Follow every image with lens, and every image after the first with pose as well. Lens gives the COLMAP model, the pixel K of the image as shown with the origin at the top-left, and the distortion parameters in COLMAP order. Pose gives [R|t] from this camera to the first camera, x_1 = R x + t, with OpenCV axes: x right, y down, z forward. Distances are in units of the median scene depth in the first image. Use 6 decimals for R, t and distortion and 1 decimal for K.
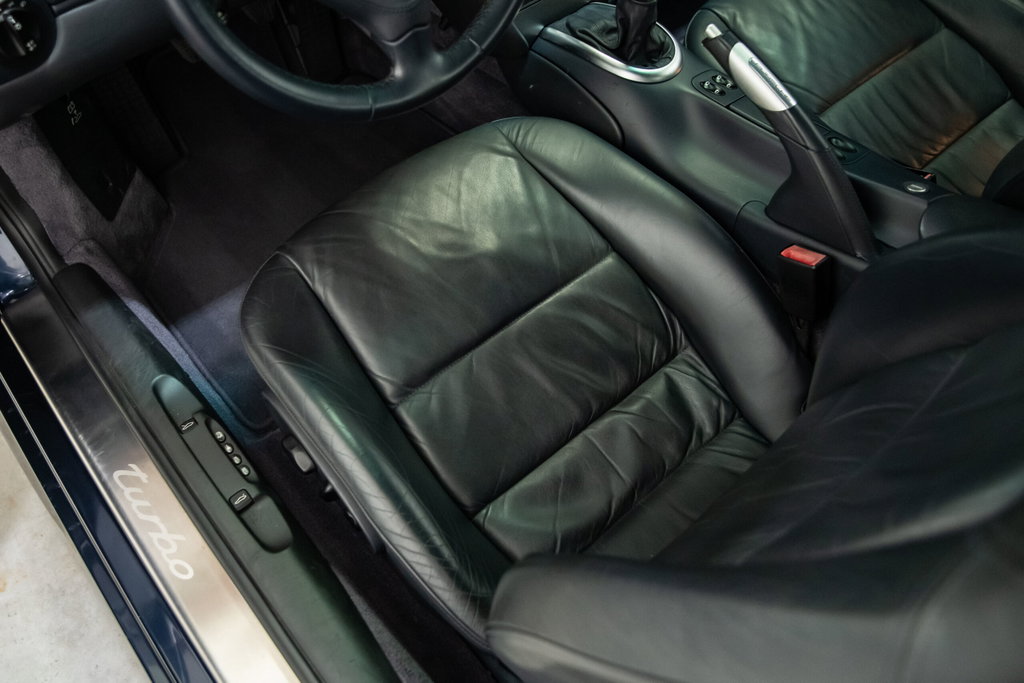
lens RADIAL K [[865.4, 0, 511.1], [0, 865.4, 369.8], [0, 0, 1]] dist [-0.078550, 0.000469]
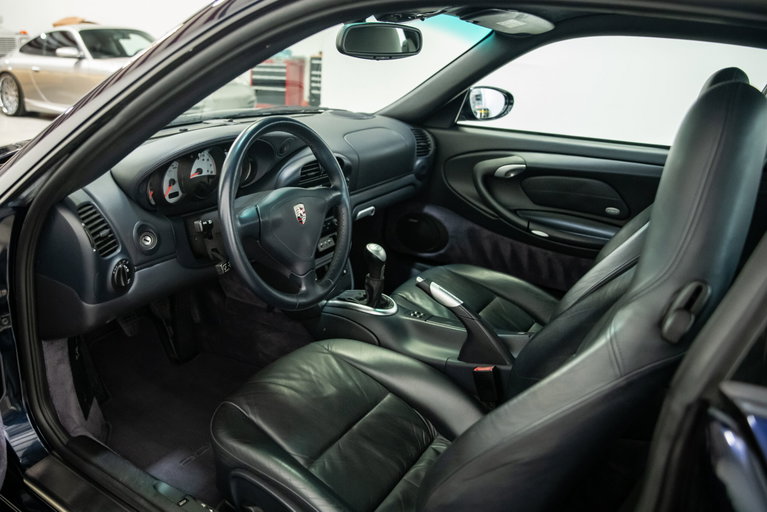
lens RADIAL K [[656.5, 0, 360.5], [0, 656.5, 280.9], [0, 0, 1]] dist [-0.079829, 0.005880]
pose [[0.941292, -0.046981, 0.334309, -0.436745], [0.230828, 0.812186, -0.535792, 0.445974], [-0.246349, 0.581504, 0.775348, -0.275978]]
